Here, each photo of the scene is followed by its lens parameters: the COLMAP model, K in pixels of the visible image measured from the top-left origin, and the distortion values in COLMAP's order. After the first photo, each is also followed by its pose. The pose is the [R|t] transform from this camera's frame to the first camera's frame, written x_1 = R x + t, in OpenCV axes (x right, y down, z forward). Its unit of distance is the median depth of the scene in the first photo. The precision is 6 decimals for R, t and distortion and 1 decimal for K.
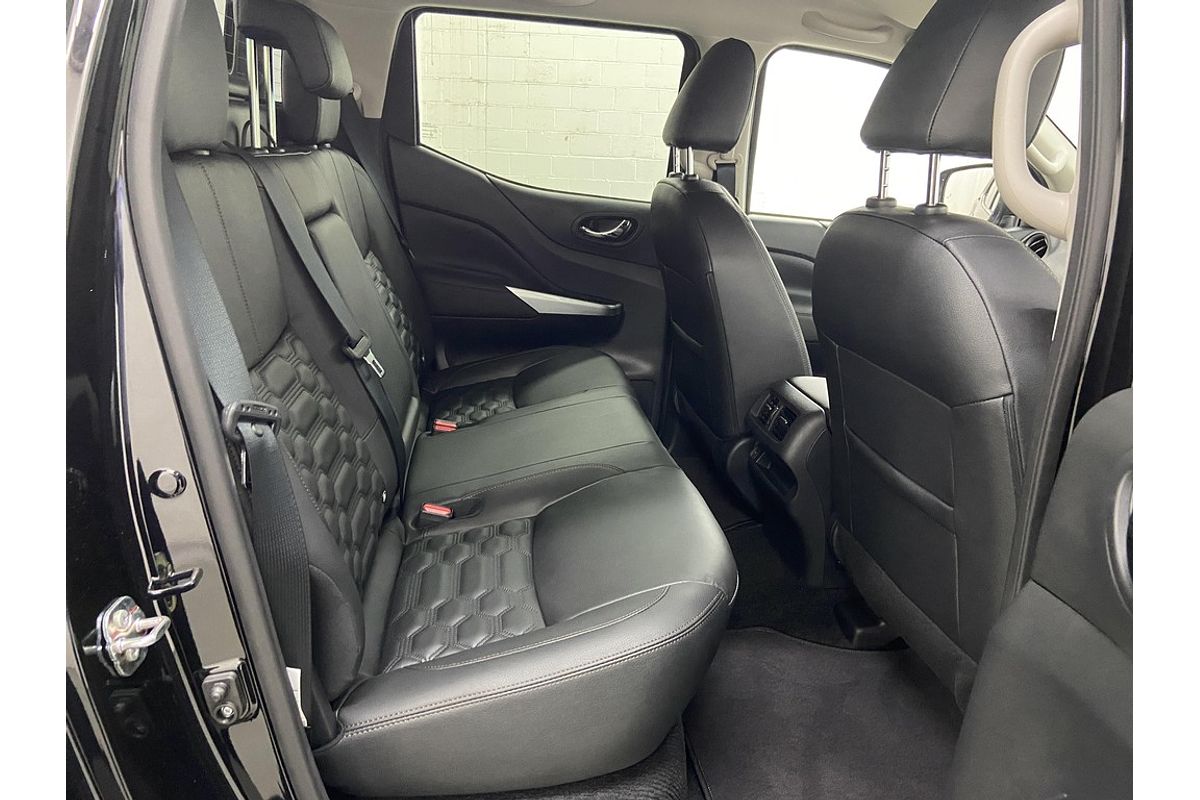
lens RADIAL K [[850.2, 0, 592.8], [0, 850.2, 397.6], [0, 0, 1]] dist [0.132946, -0.184609]
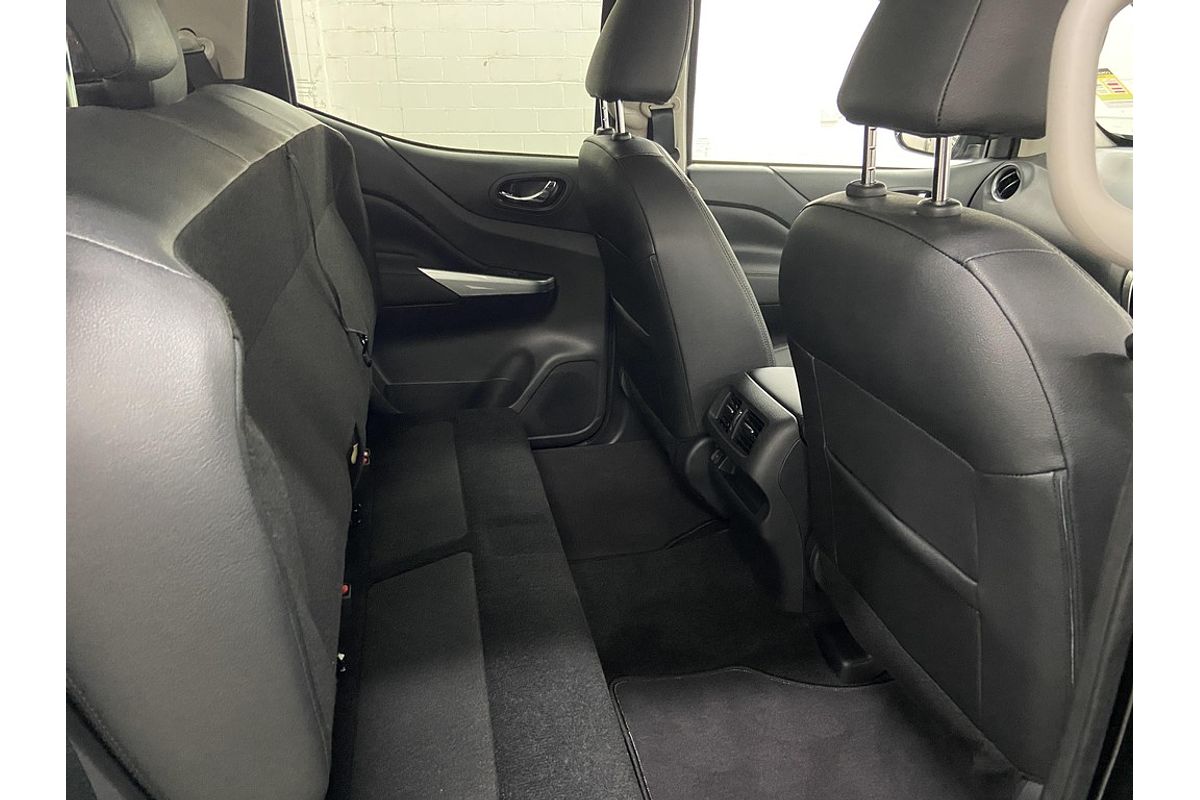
lens RADIAL K [[850.2, 0, 592.8], [0, 850.2, 397.6], [0, 0, 1]] dist [0.132946, -0.184609]
pose [[0.995665, -0.074662, 0.055464, 0.019535], [0.069341, 0.993309, 0.092356, -0.082815], [-0.061989, -0.088110, 0.994180, 0.143145]]
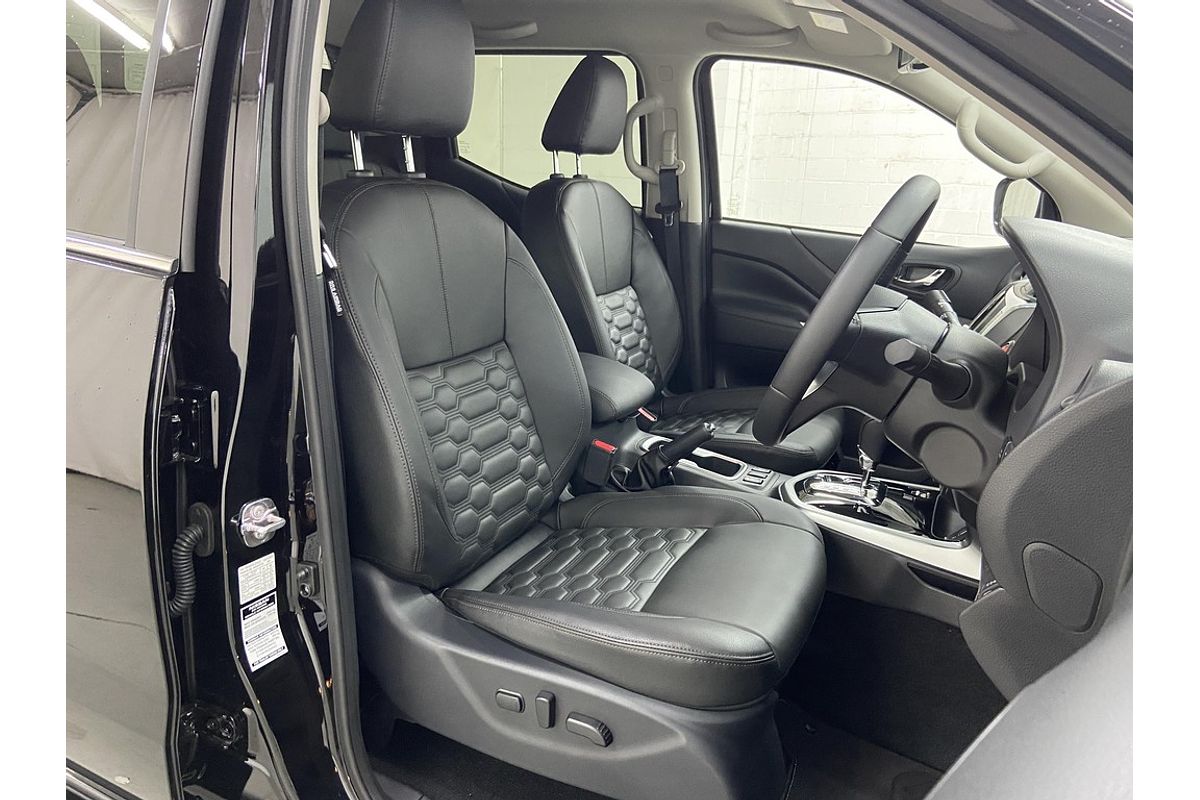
lens RADIAL K [[850.2, 0, 592.8], [0, 850.2, 397.6], [0, 0, 1]] dist [0.132946, -0.184609]
pose [[0.838713, 0.127048, -0.529546, 0.816486], [-0.152231, 0.988337, -0.003989, 0.034736], [0.522863, 0.083958, 0.848272, 0.075547]]
